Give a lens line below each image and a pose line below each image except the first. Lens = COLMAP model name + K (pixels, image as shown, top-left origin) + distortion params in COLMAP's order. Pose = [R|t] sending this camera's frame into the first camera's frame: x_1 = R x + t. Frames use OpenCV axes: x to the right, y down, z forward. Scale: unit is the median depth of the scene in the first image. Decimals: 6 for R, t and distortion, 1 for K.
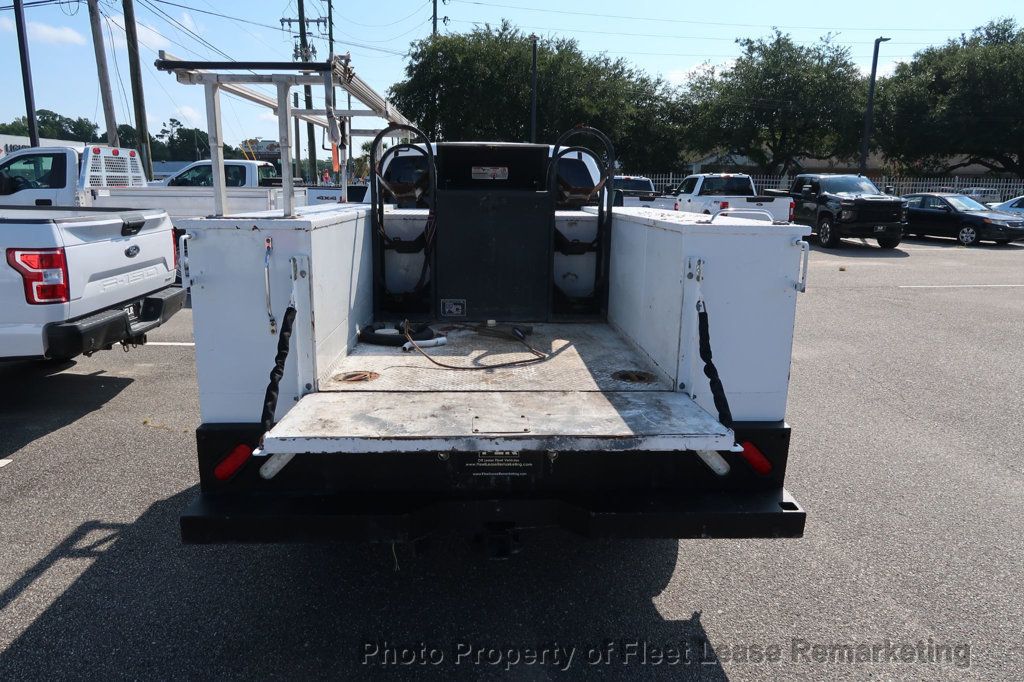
lens RADIAL K [[707.1, 0, 511.3], [0, 707.1, 335.7], [0, 0, 1]] dist [-0.029865, 0.010160]
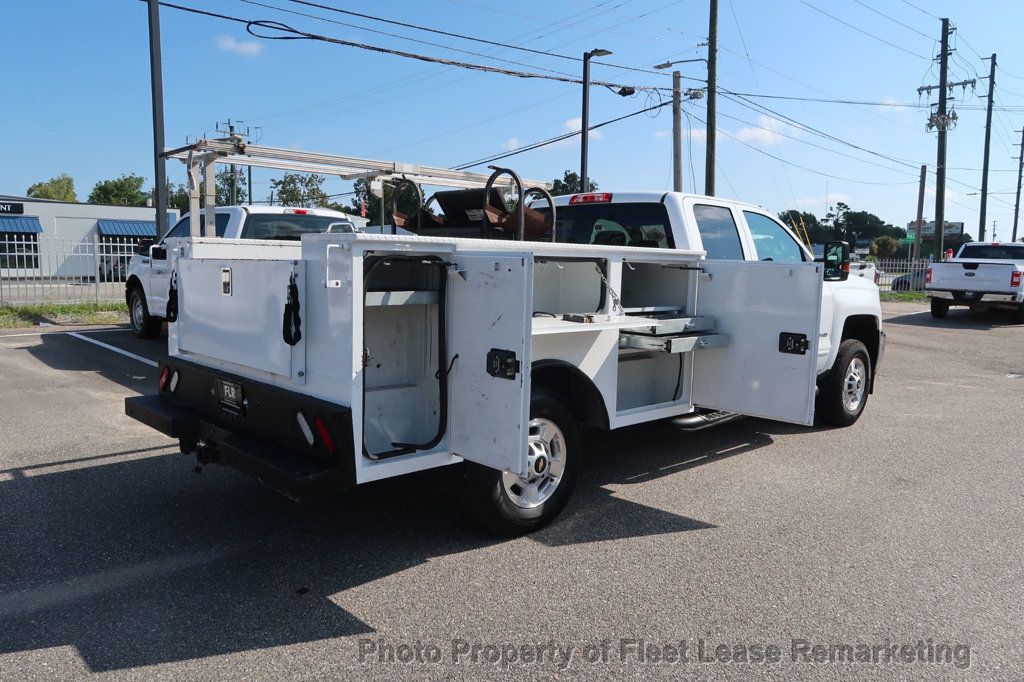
lens RADIAL K [[745.7, 0, 513.5], [0, 745.7, 337.6], [0, 0, 1]] dist [-0.021248, 0.018125]
pose [[0.655799, 0.078687, -0.750824, 0.155586], [-0.168205, 0.984782, -0.043711, 0.000358], [0.735958, 0.154958, 0.659055, 0.048334]]
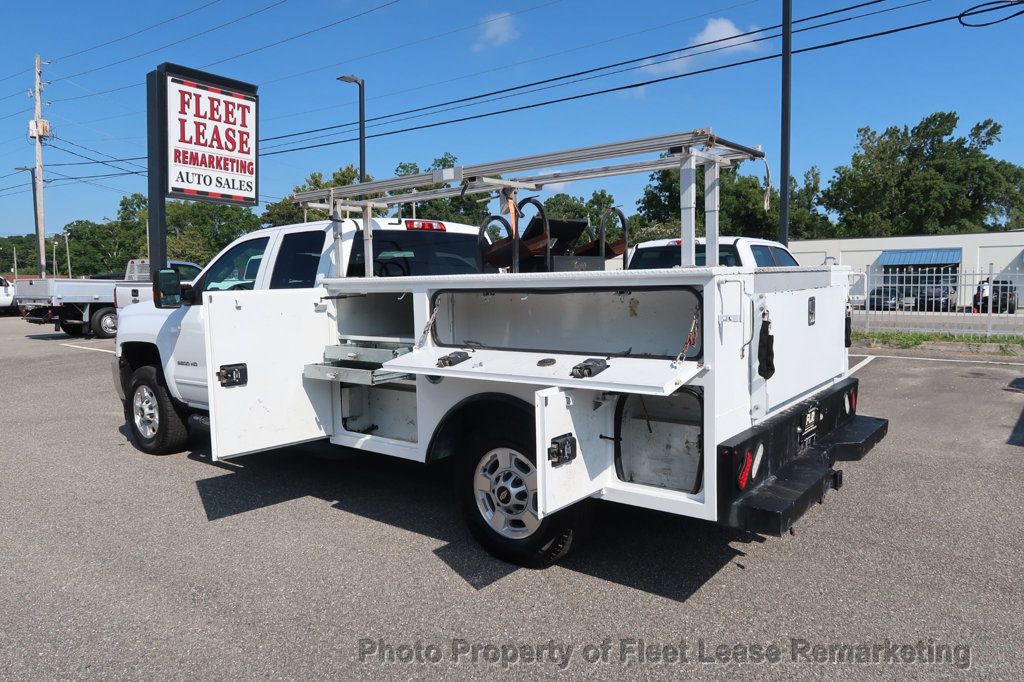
lens RADIAL K [[707.1, 0, 507.9], [0, 707.1, 341.7], [0, 0, 1]] dist [-0.029865, 0.010160]
pose [[-0.659959, 0.054383, -0.749331, 0.135923], [-0.157233, 0.965293, 0.208537, -0.075278], [0.734664, 0.255446, -0.628503, 0.395891]]
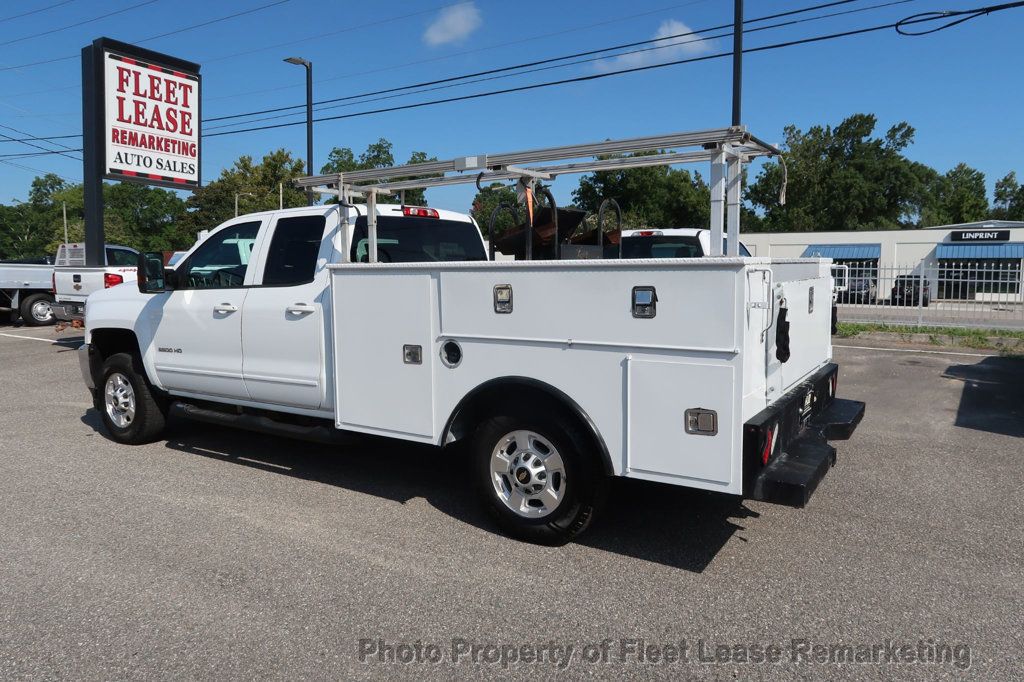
lens RADIAL K [[707.1, 0, 508.8], [0, 707.1, 342.1], [0, 0, 1]] dist [-0.029865, 0.010160]
pose [[-0.585879, 0.064233, -0.807849, 0.151147], [-0.179314, 0.961870, 0.206524, -0.071904], [0.790312, 0.265856, -0.552022, 0.383993]]
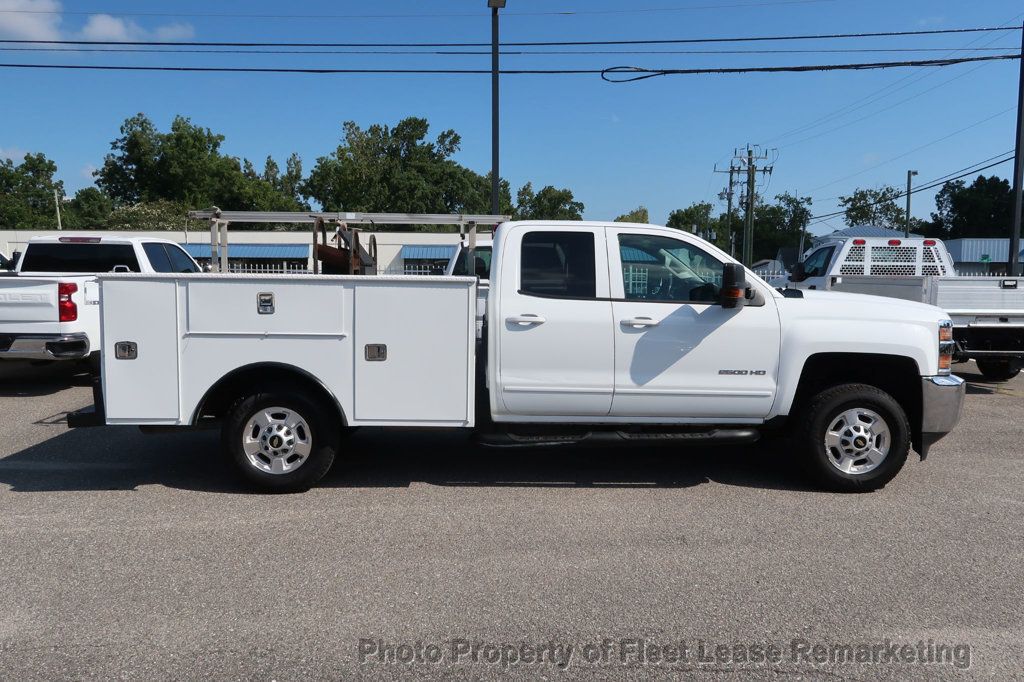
lens RADIAL K [[767.2, 0, 511.1], [0, 767.2, 341.2], [0, 0, 1]] dist [-0.012872, 0.009179]
pose [[-0.012778, 0.075094, -0.997095, 0.257823], [-0.216675, 0.973275, 0.076077, -0.040529], [0.976160, 0.217018, 0.003834, 0.224758]]
